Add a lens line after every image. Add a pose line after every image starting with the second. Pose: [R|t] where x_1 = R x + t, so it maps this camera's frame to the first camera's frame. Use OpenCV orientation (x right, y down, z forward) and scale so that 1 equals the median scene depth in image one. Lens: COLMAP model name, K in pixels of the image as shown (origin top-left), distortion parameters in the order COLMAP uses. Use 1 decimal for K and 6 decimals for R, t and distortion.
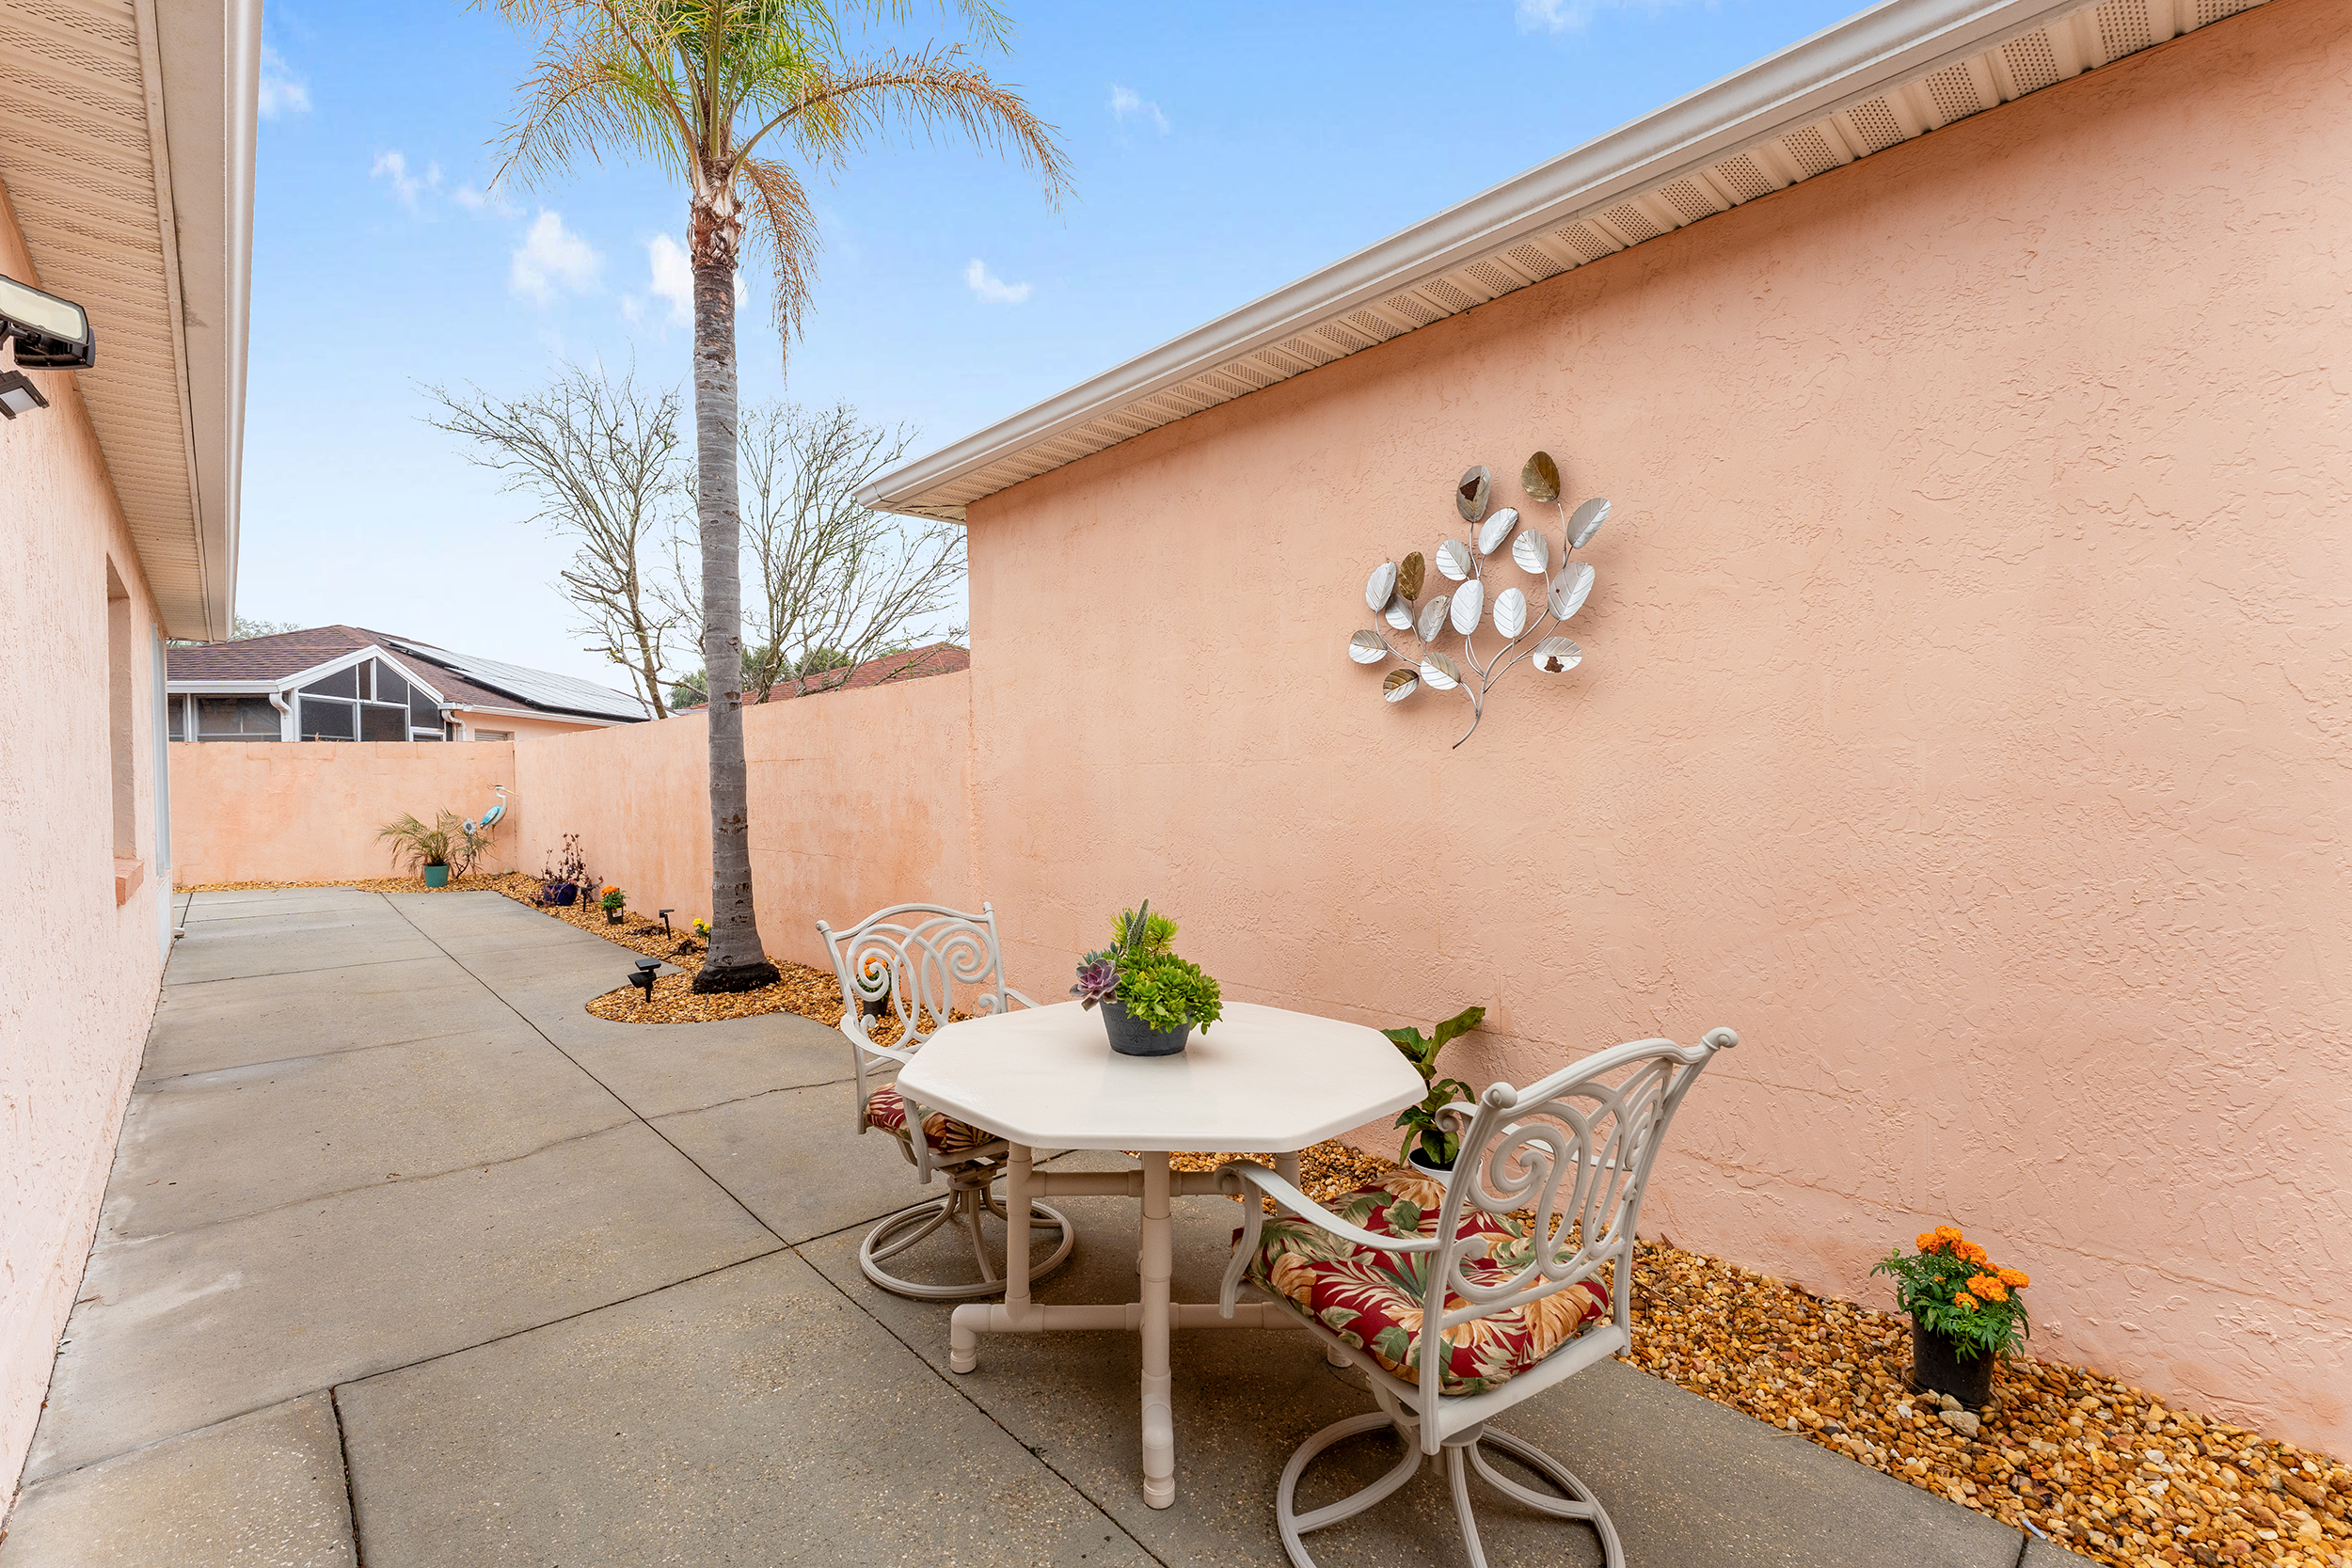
lens RADIAL K [[951.2, 0, 1157.4], [0, 951.2, 784.2], [0, 0, 1]] dist [0.001500, -0.000994]
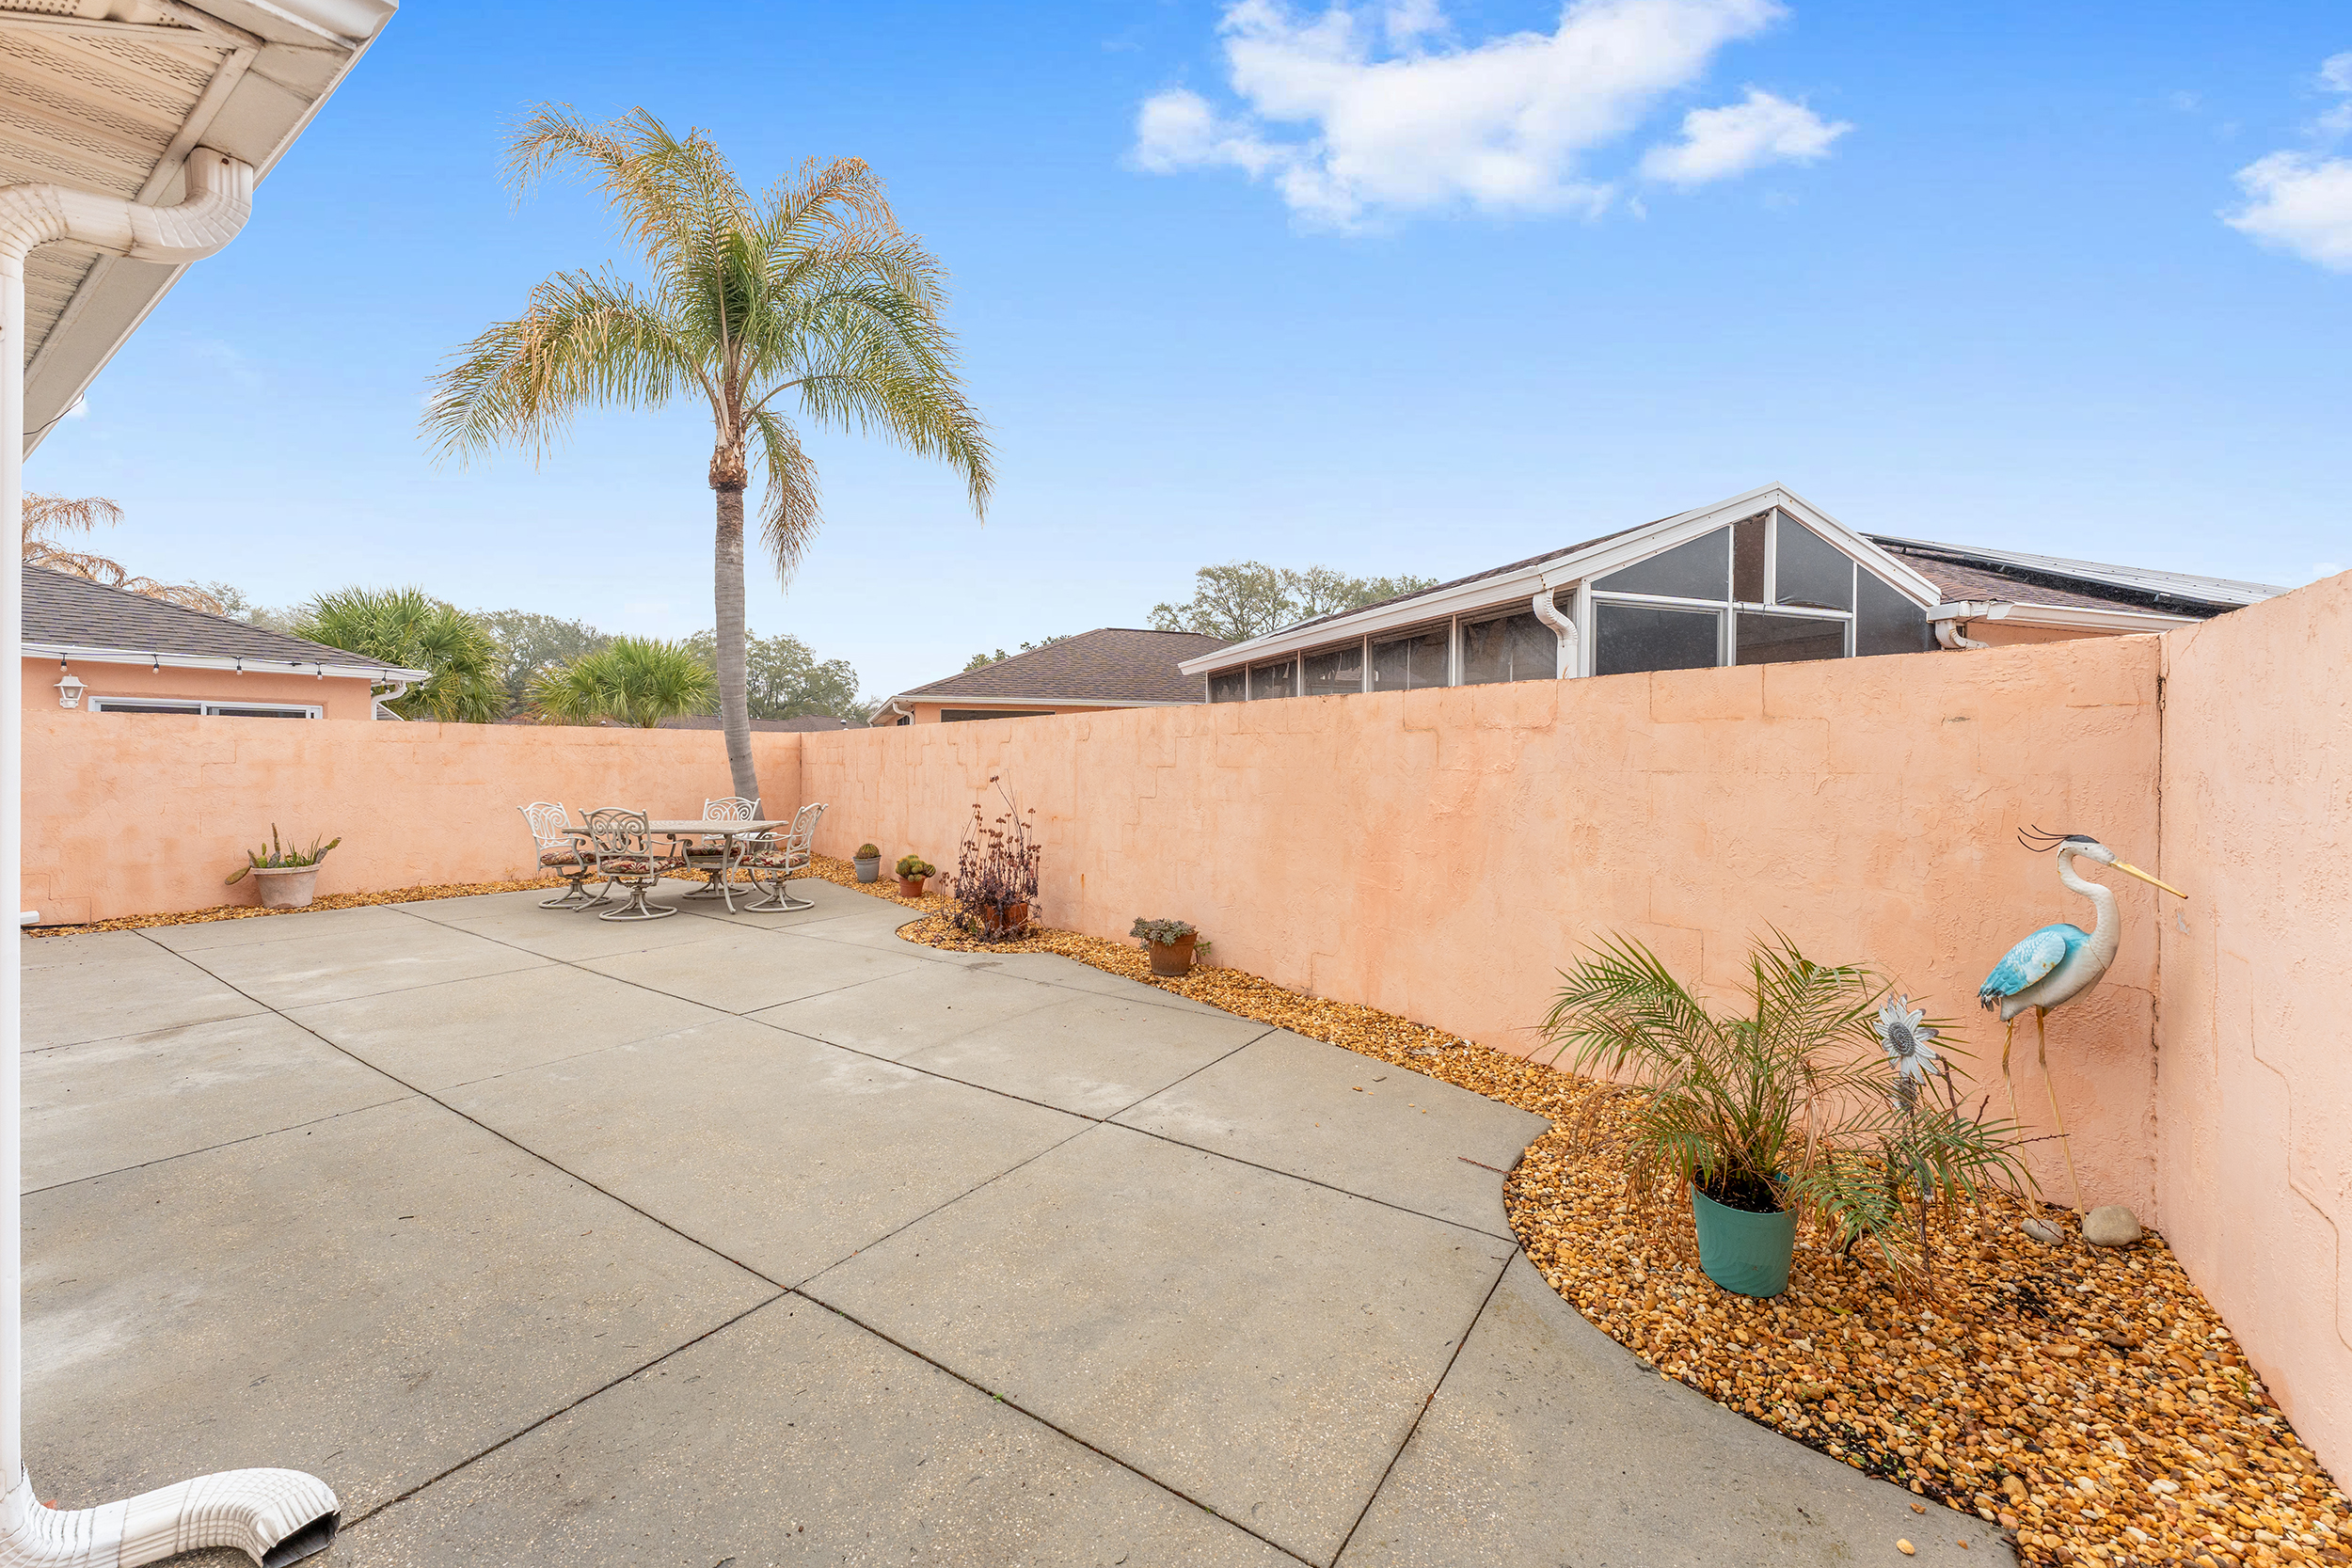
lens RADIAL K [[951.2, 0, 1152.5], [0, 951.2, 767.6], [0, 0, 1]] dist [0.001500, -0.000994]
pose [[0.191087, 0.018711, -0.981395, -0.485757], [-0.020914, 0.999669, 0.014987, -0.011806], [0.981350, 0.017661, 0.191415, 0.703166]]
